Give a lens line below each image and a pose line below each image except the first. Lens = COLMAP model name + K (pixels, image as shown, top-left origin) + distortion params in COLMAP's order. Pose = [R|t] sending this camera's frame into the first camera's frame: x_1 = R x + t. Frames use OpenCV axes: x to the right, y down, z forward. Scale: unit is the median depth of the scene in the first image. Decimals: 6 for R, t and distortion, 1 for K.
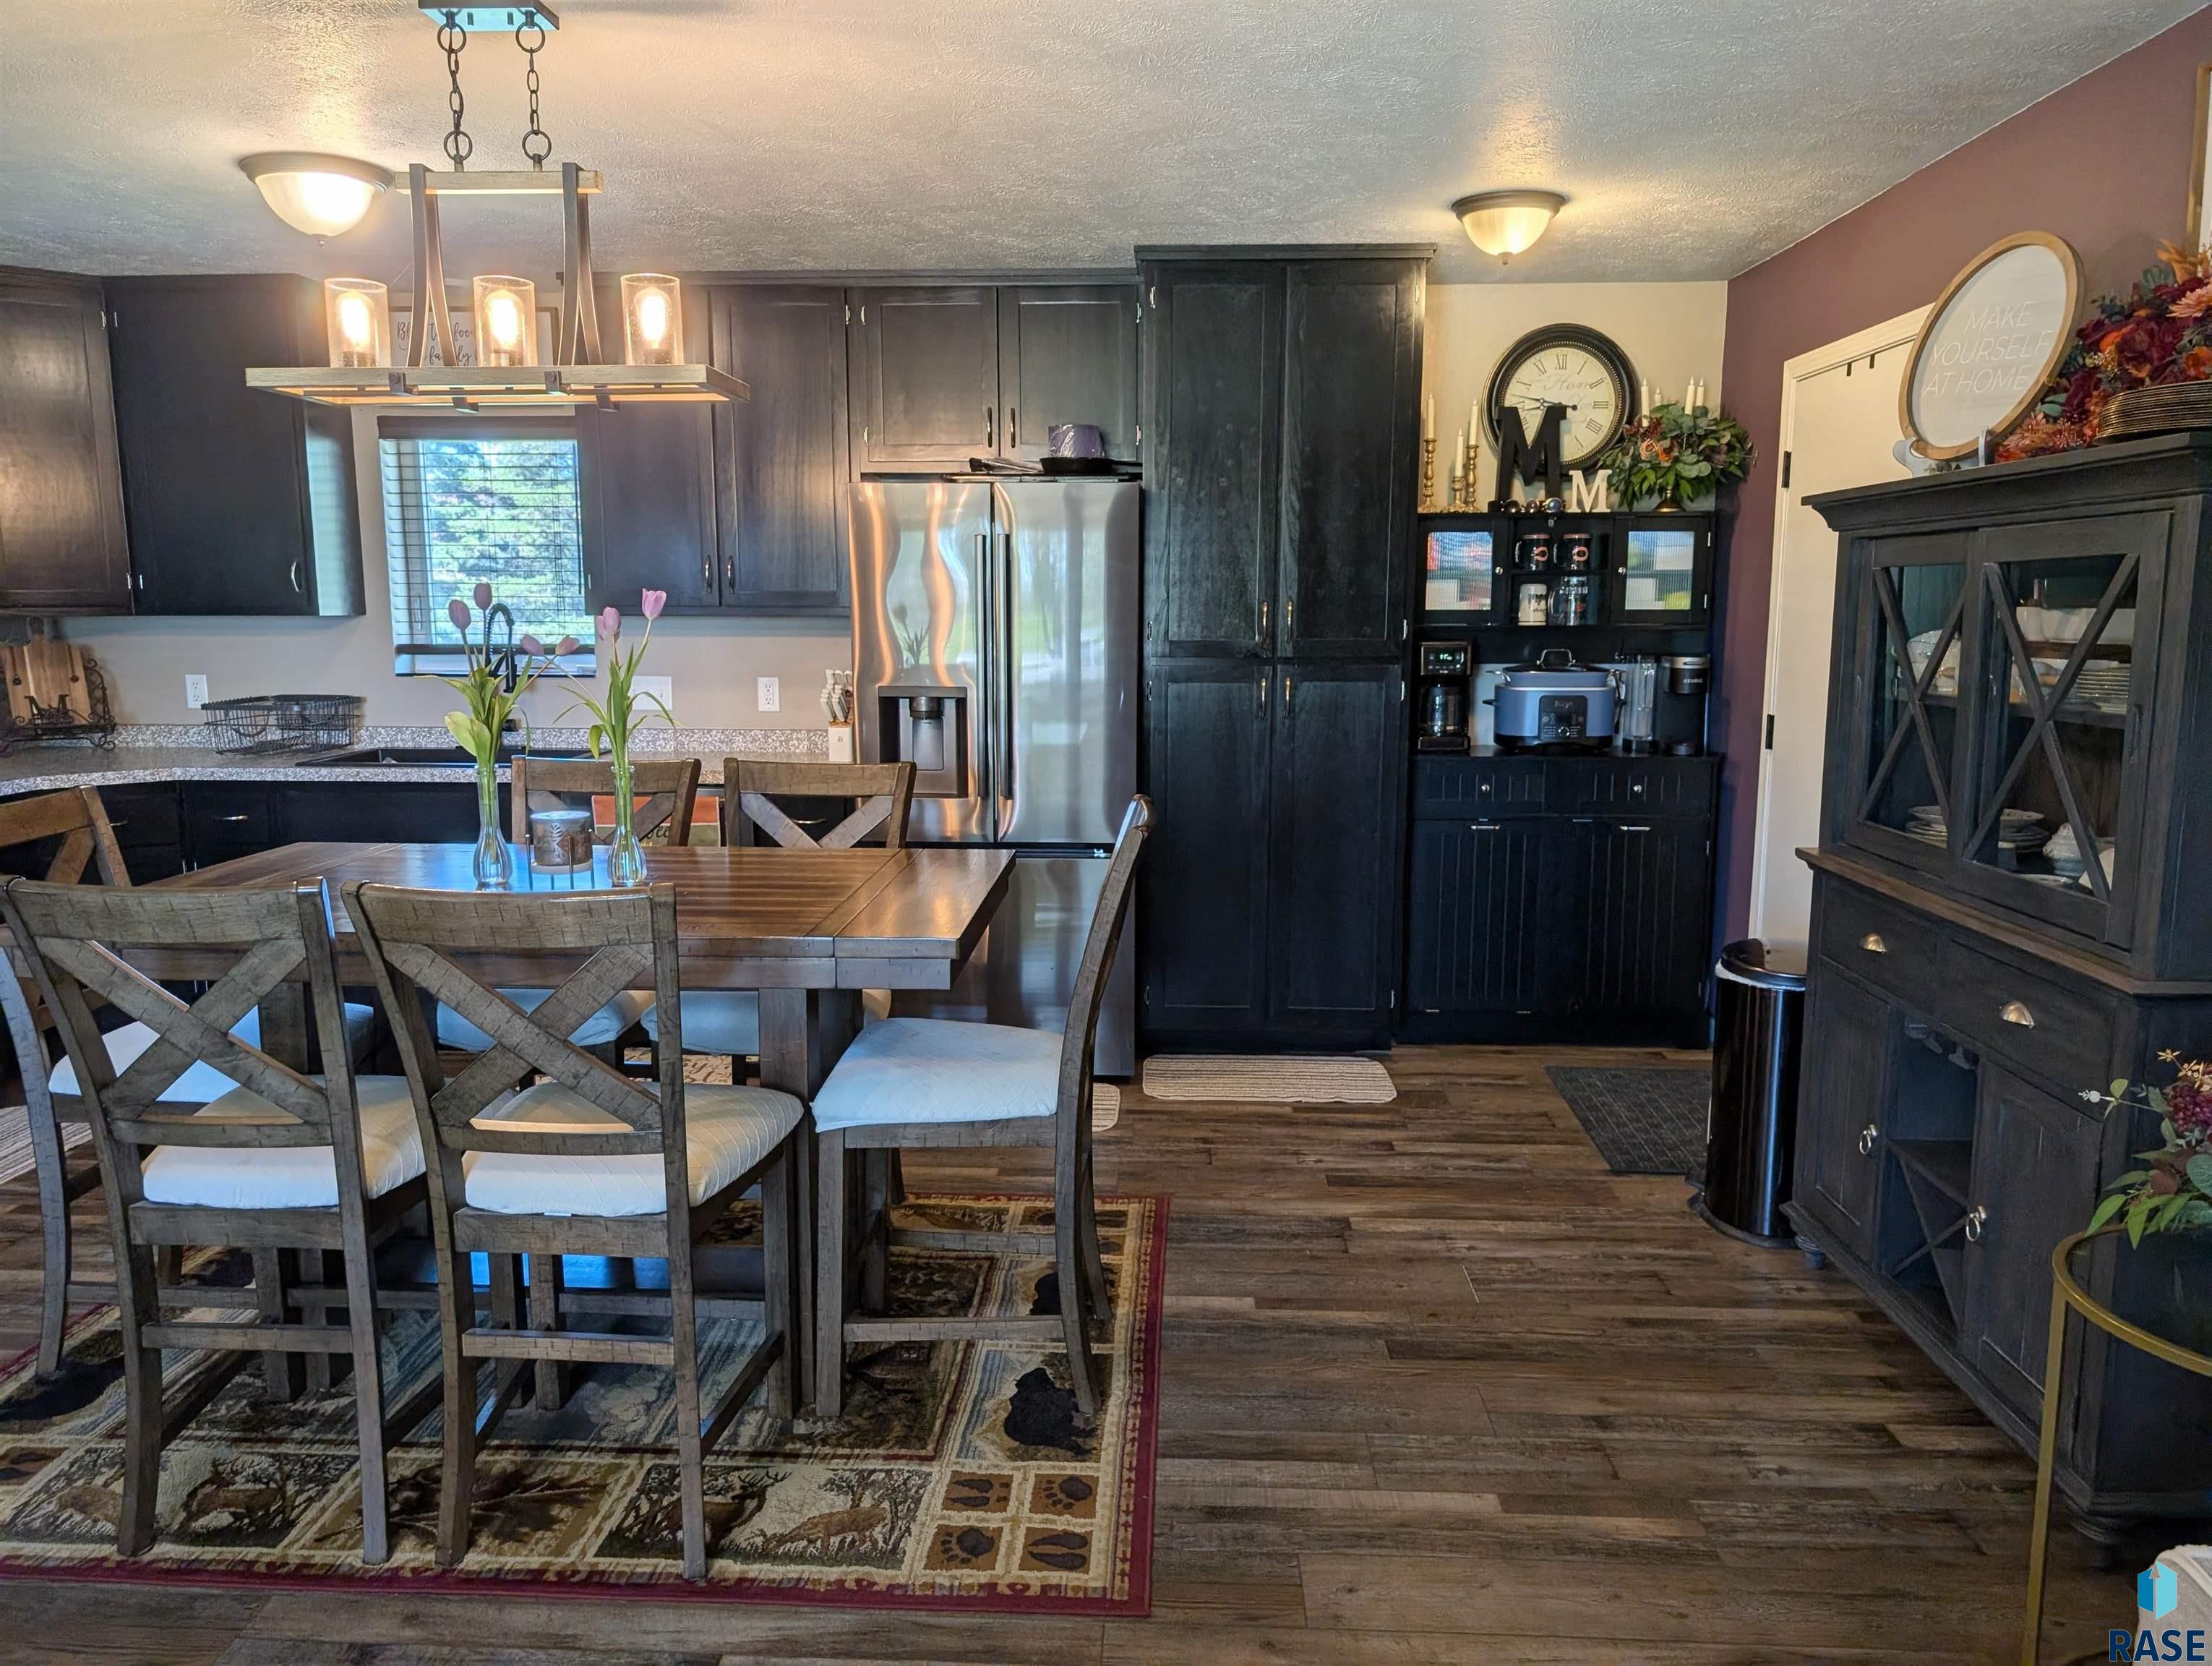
lens RADIAL K [[1559.4, 0, 1178.8], [0, 1559.4, 823.7], [0, 0, 1]] dist [0.025067, -0.013785]
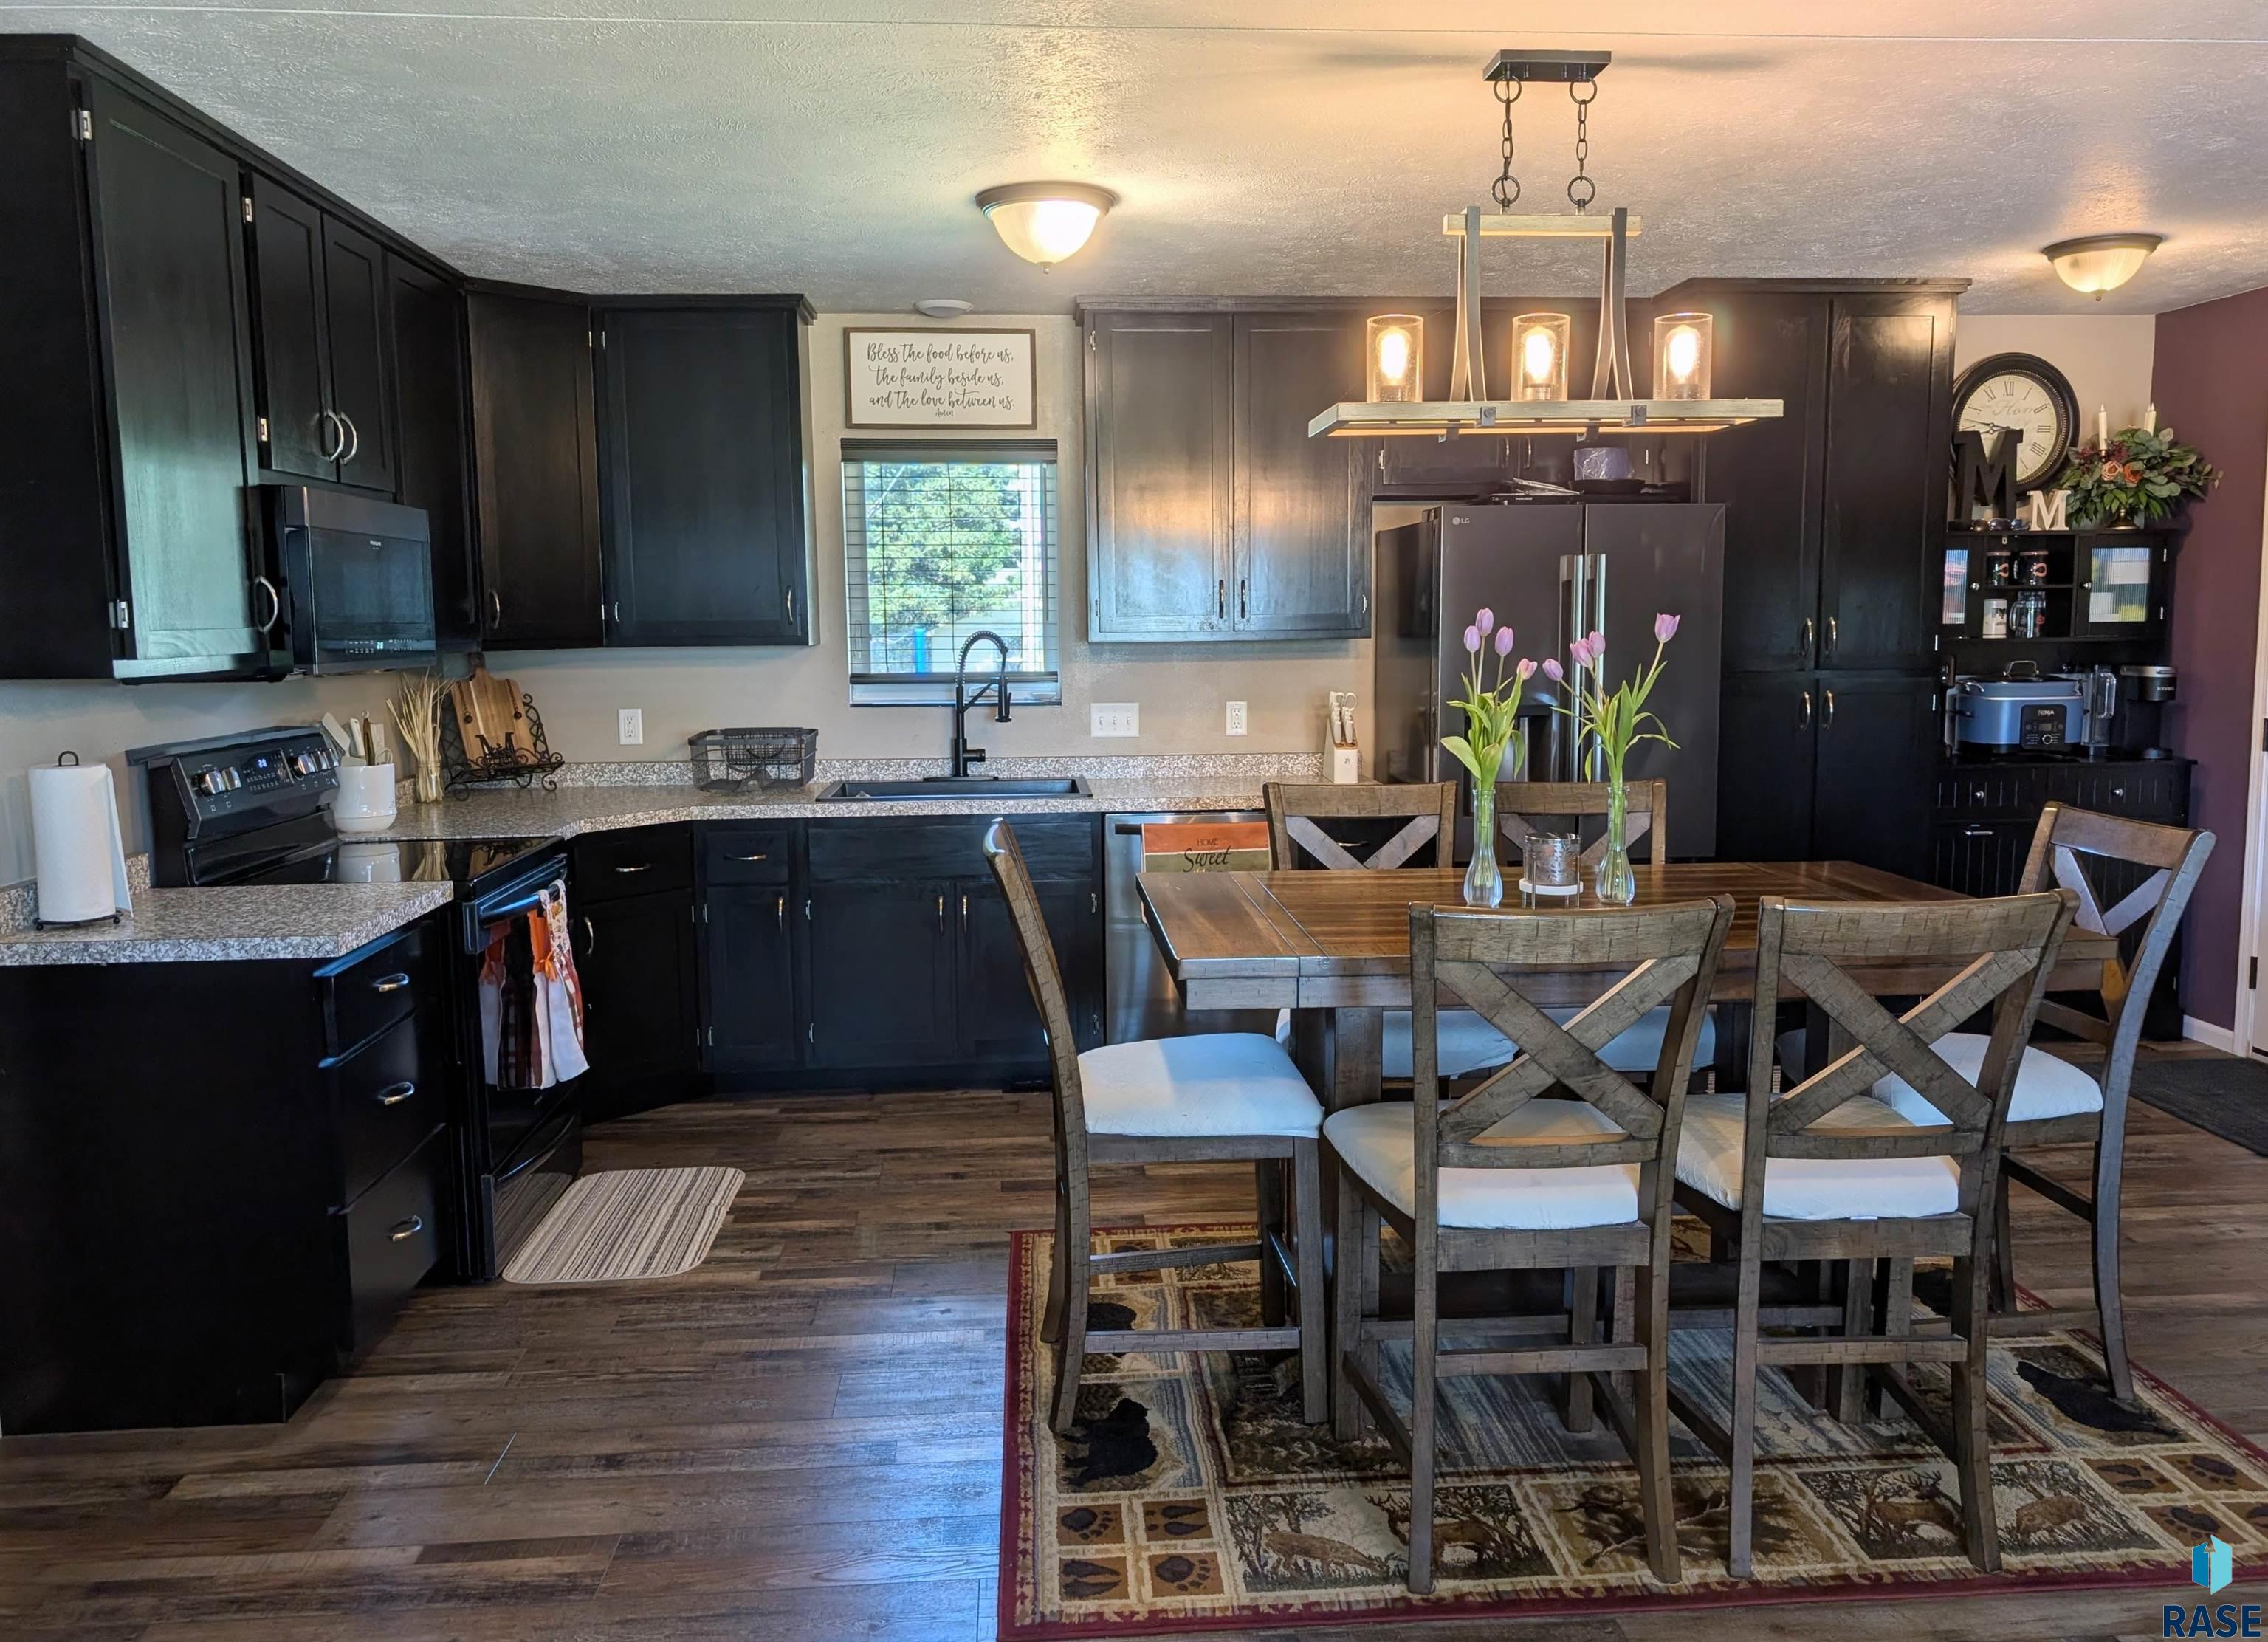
lens RADIAL K [[1618.8, 0, 1146.7], [0, 1618.8, 776.7], [0, 0, 1]] dist [0.041511, -0.042195]
pose [[0.992325, -0.022605, 0.121574, -0.486647], [0.027900, 0.998727, -0.042030, -0.004613], [-0.120469, 0.045100, 0.991692, -0.008942]]
